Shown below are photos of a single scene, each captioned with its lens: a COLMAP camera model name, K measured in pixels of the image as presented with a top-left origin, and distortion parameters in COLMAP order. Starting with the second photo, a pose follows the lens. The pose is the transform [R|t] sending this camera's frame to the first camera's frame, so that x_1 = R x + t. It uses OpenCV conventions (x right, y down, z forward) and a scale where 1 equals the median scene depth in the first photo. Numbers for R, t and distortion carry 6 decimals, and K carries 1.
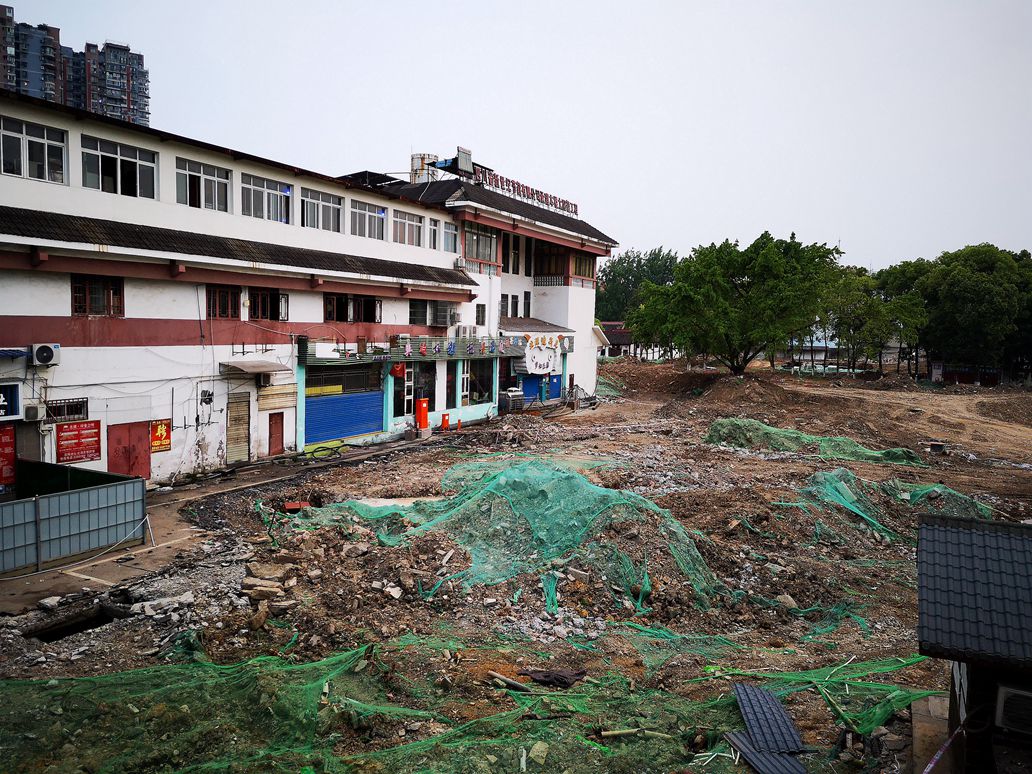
lens RADIAL K [[815.2, 0, 515.2], [0, 815.2, 387.5], [0, 0, 1]] dist [0.085031, -0.021087]
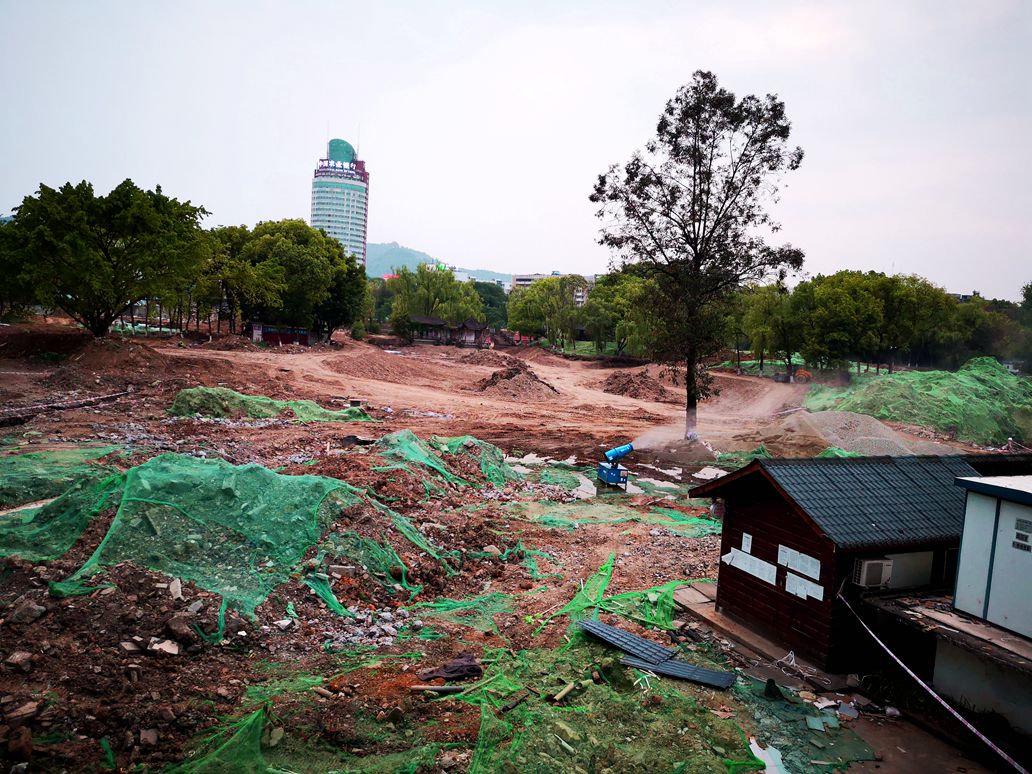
lens RADIAL K [[815.2, 0, 515.6], [0, 815.2, 387.0], [0, 0, 1]] dist [0.085031, -0.021087]
pose [[0.631965, -0.048488, 0.773478, -0.472346], [0.006252, 0.998327, 0.057475, -0.029530], [-0.774971, -0.031486, 0.631212, 0.245450]]
